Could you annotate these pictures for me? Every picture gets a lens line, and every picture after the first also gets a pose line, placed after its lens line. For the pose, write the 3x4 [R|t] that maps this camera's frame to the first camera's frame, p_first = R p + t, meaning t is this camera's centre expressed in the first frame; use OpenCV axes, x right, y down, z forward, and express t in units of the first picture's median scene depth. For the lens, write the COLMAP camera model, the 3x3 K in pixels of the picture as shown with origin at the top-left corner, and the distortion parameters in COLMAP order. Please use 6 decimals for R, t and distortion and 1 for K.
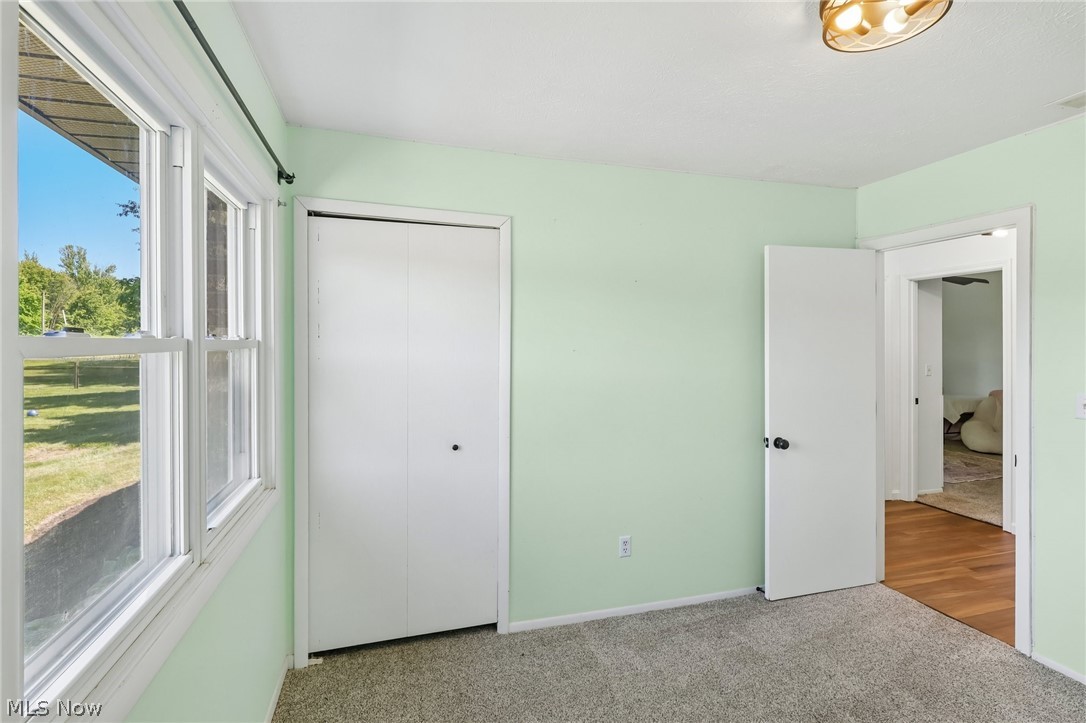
lens RADIAL K [[505.3, 0, 539.8], [0, 505.3, 349.1], [0, 0, 1]] dist [-0.001131, 0.000072]
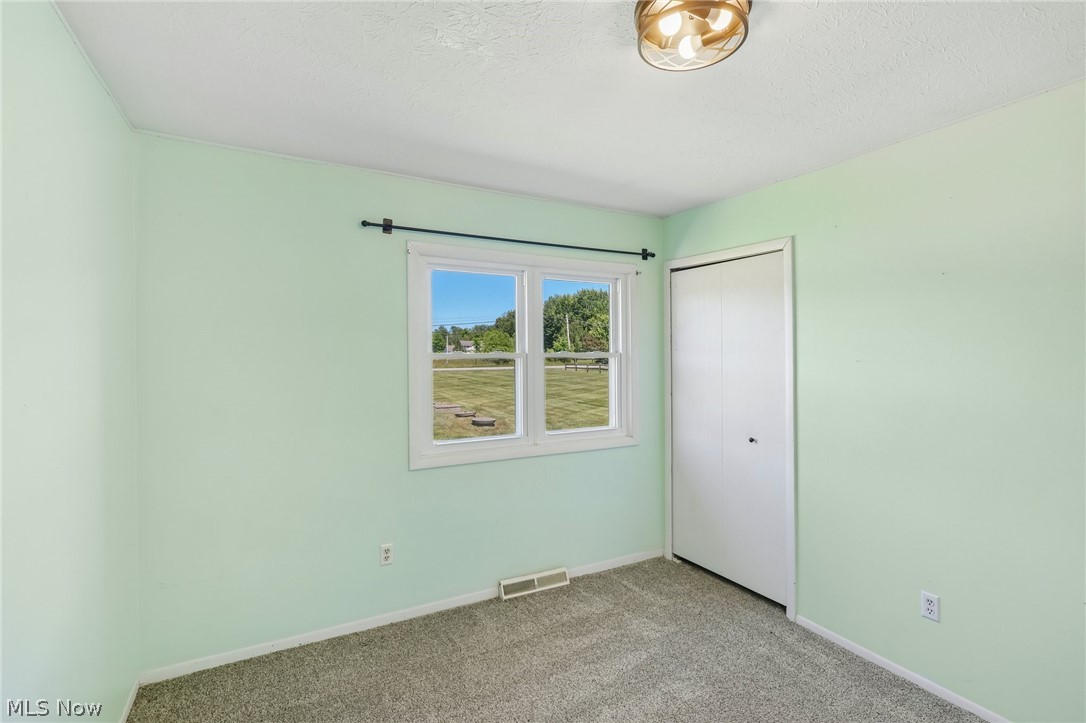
lens RADIAL K [[509.8, 0, 543.0], [0, 509.8, 361.5], [0, 0, 1]] dist [-0.000621, 0.000305]
pose [[0.213051, 0.013907, -0.976942, 0.895499], [0.002192, 0.999889, 0.014712, -0.011773], [0.977039, -0.005276, 0.212997, 0.249842]]
